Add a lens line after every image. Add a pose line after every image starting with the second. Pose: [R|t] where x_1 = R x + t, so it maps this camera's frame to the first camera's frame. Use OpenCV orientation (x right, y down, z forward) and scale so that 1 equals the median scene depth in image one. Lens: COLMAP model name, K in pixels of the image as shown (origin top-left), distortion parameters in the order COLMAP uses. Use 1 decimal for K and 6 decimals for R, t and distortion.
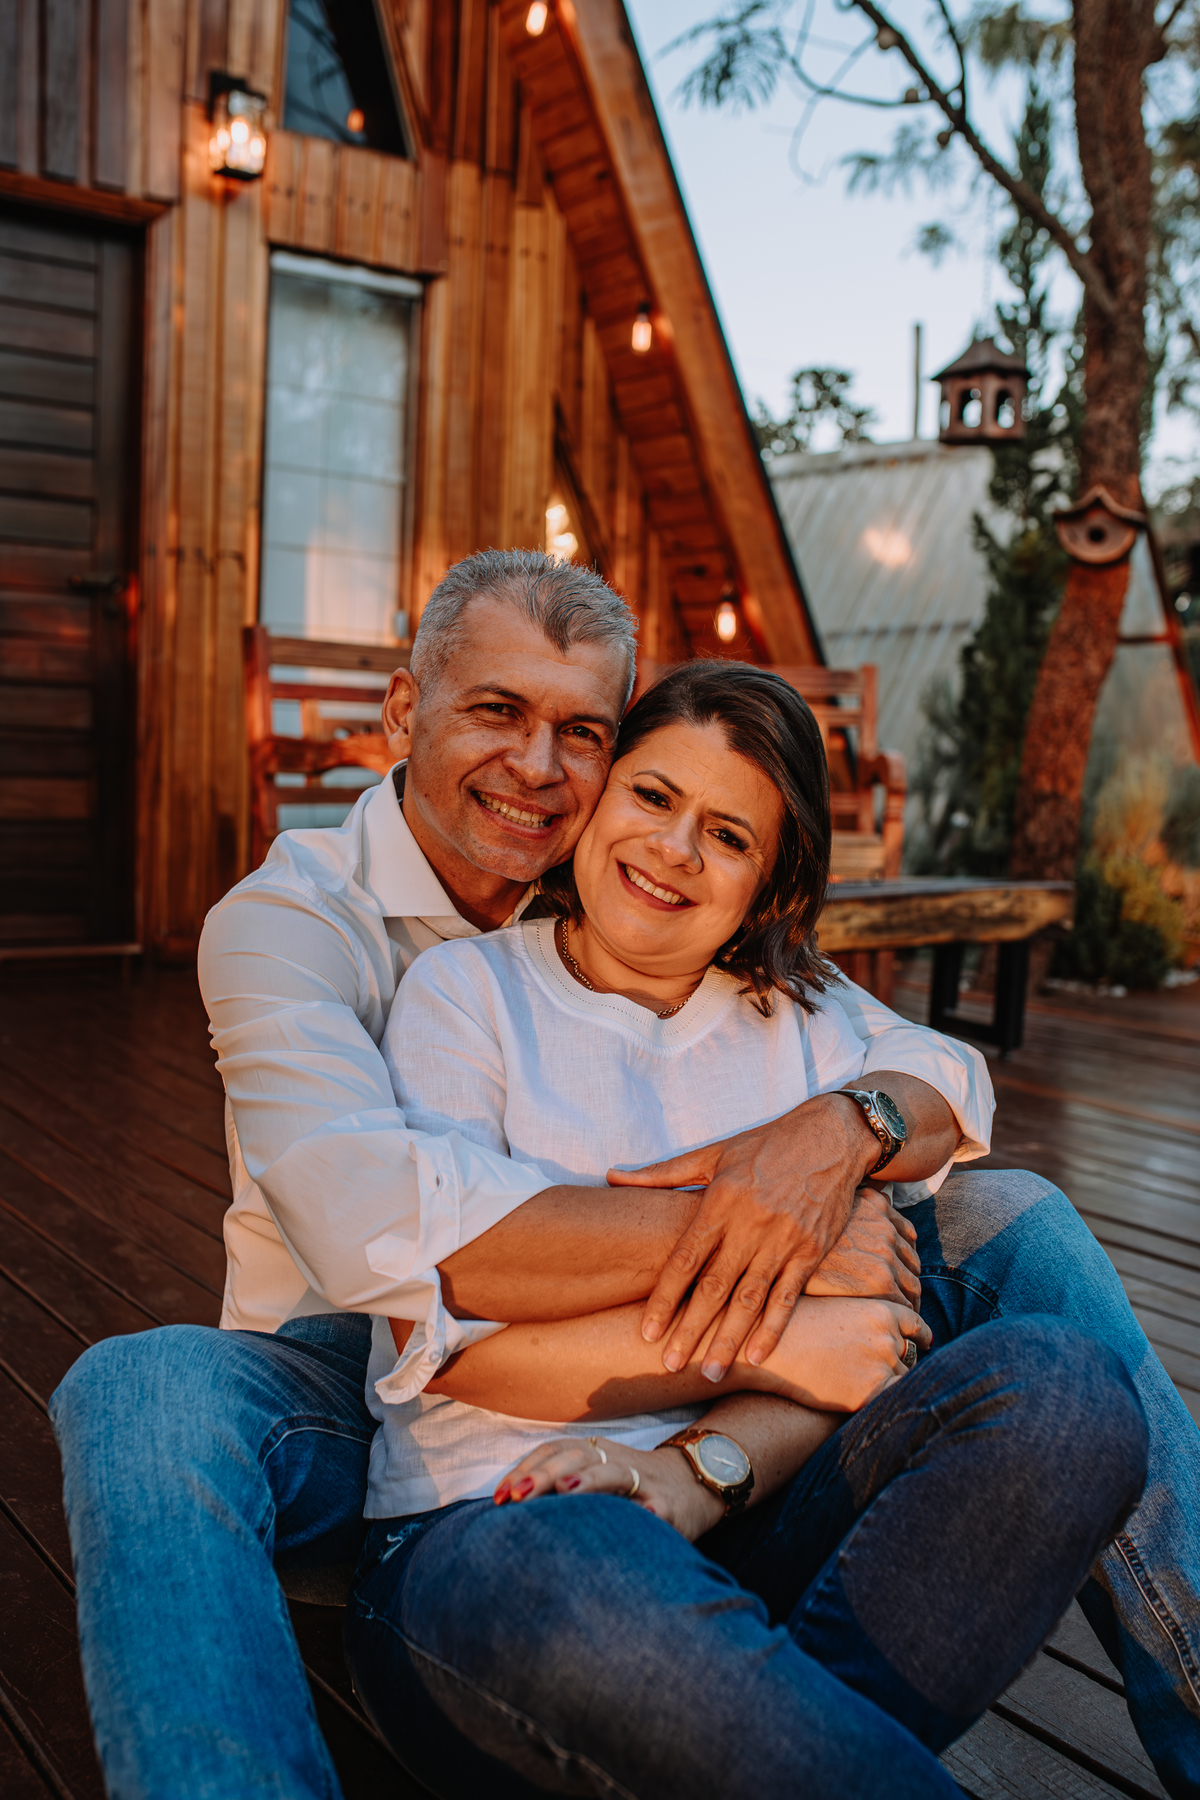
lens RADIAL K [[1776.3, 0, 637.8], [0, 1776.3, 898.7], [0, 0, 1]] dist [-0.022874, 0.032688]
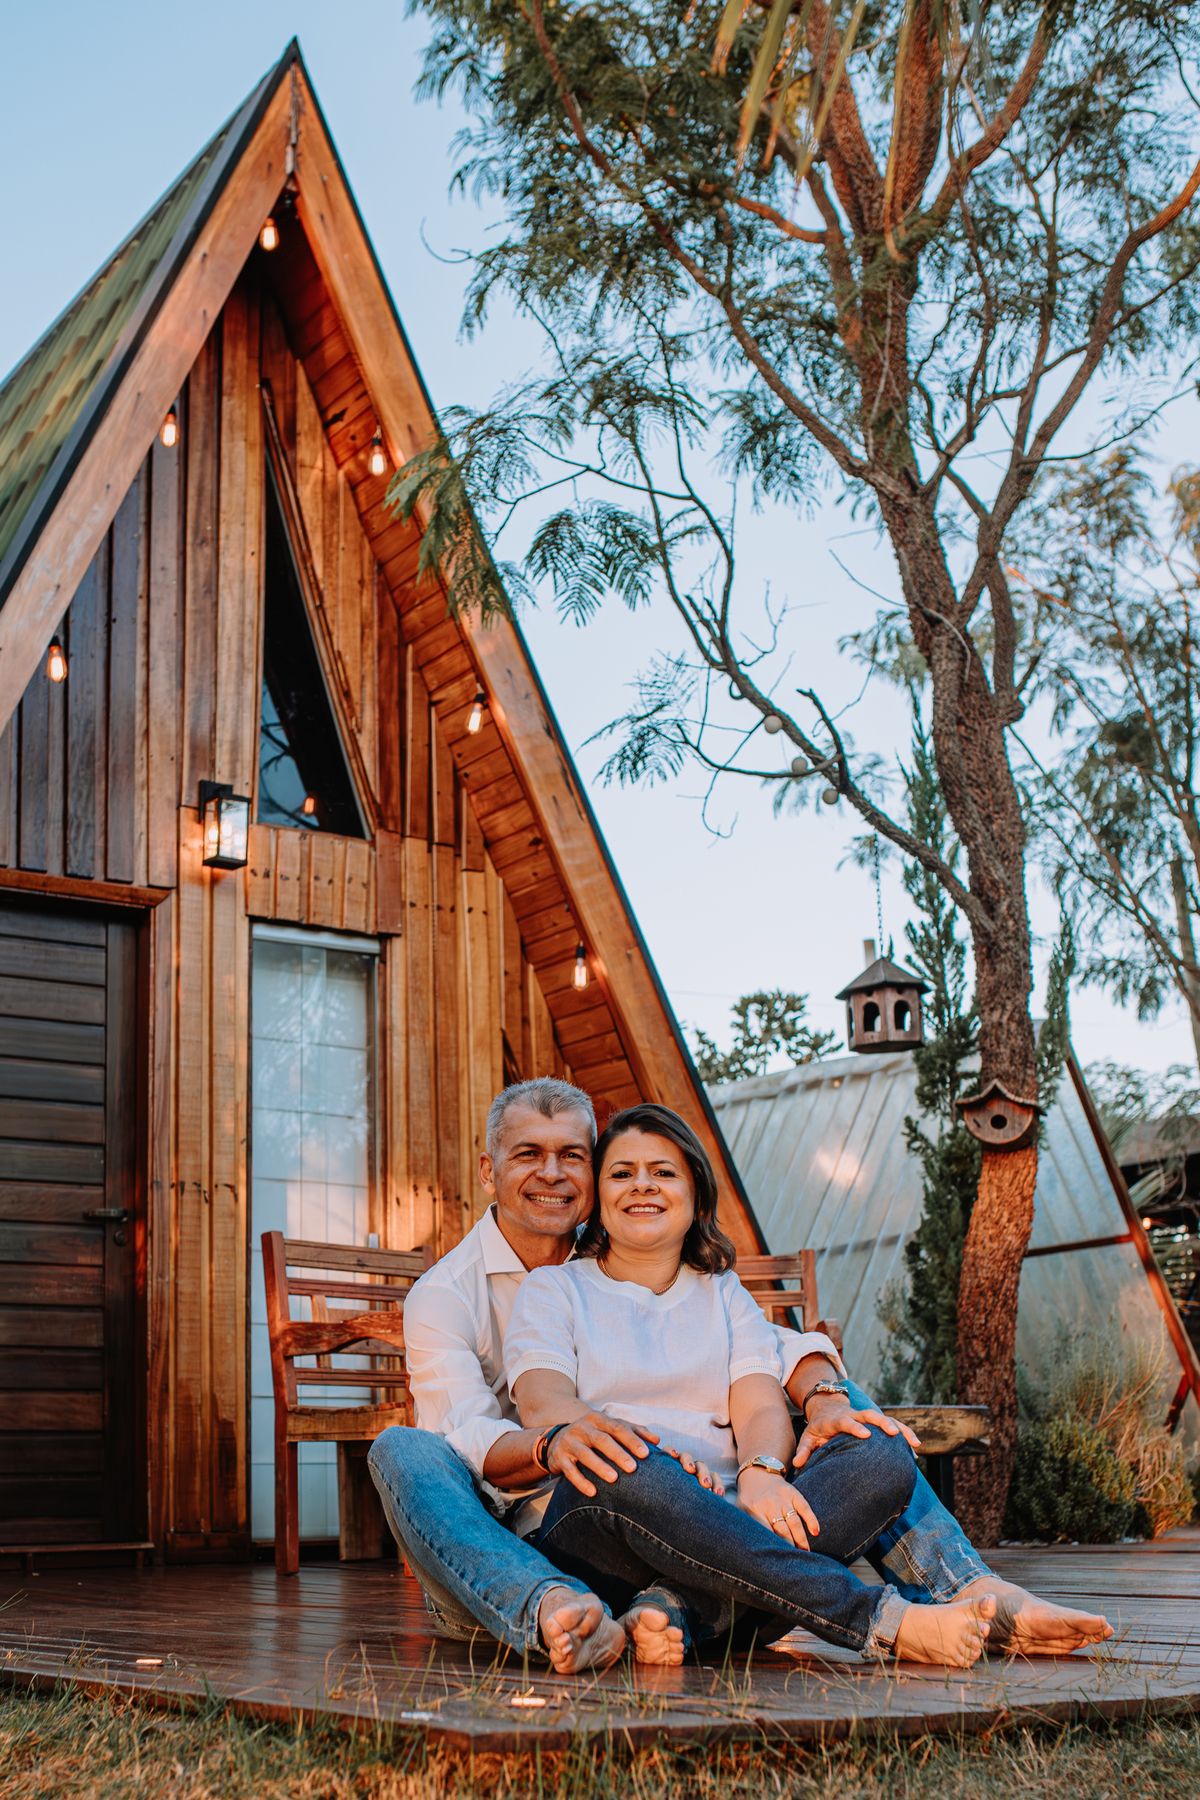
lens RADIAL K [[2107.3, 0, 600.0], [0, 2107.3, 900.0], [0, 0, 1]] dist [-0.013288, -0.003714]
pose [[0.998081, -0.058279, 0.020925, -0.010495], [0.061921, 0.940549, -0.333966, 0.082536], [-0.000217, 0.334621, 0.942353, -0.269267]]
